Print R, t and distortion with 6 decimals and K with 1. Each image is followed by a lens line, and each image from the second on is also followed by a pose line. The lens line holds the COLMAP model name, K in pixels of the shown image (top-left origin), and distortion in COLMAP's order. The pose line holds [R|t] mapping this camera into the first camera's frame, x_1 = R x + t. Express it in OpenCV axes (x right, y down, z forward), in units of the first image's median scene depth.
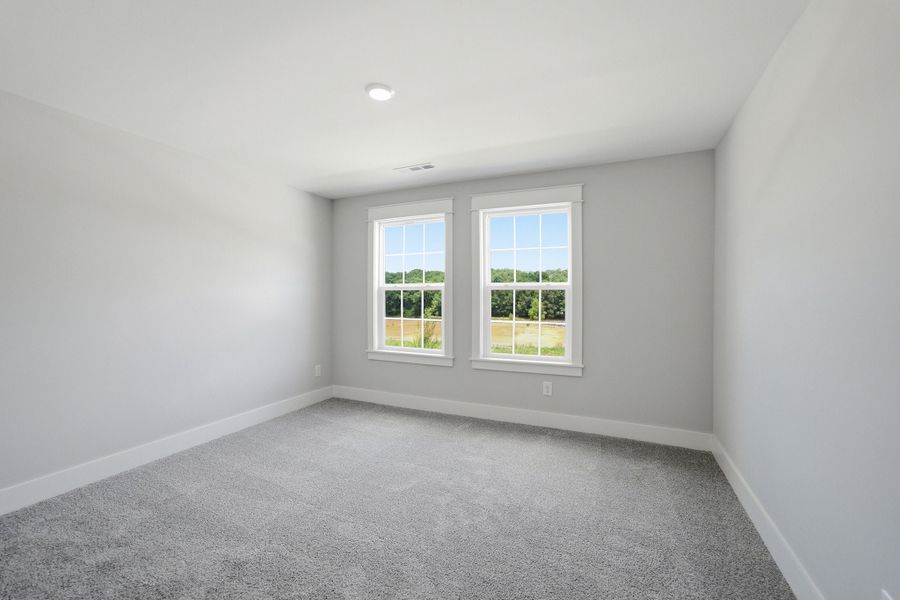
lens RADIAL K [[384.0, 0, 451.0], [0, 384.0, 294.3], [0, 0, 1]] dist [-0.001379, 0.000778]
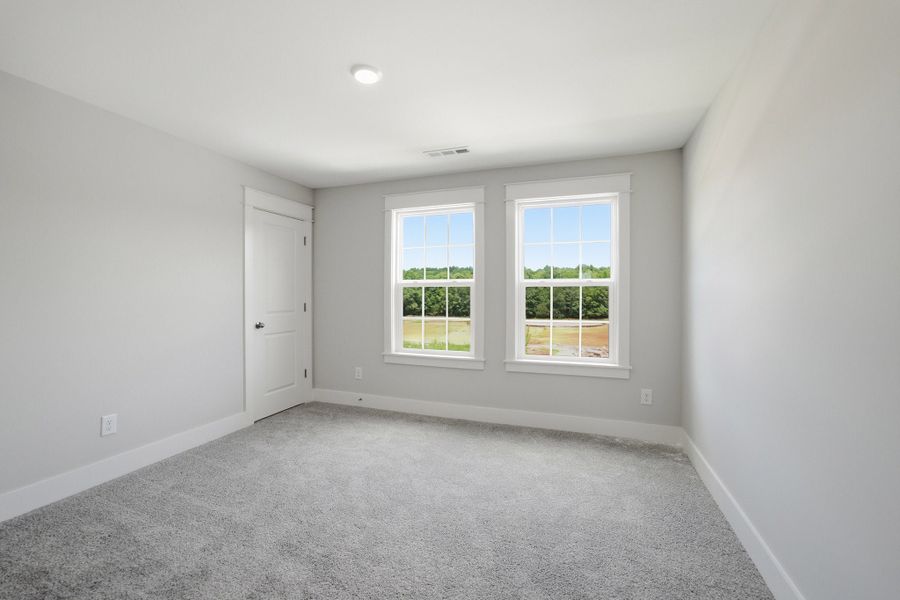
lens RADIAL K [[393.2, 0, 449.6], [0, 393.2, 295.1], [0, 0, 1]] dist [-0.000142, 0.000100]
pose [[0.996881, -0.001718, 0.078898, -0.149915], [0.000959, 0.999953, 0.009661, -0.000172], [-0.078911, -0.009556, 0.996836, 0.067398]]
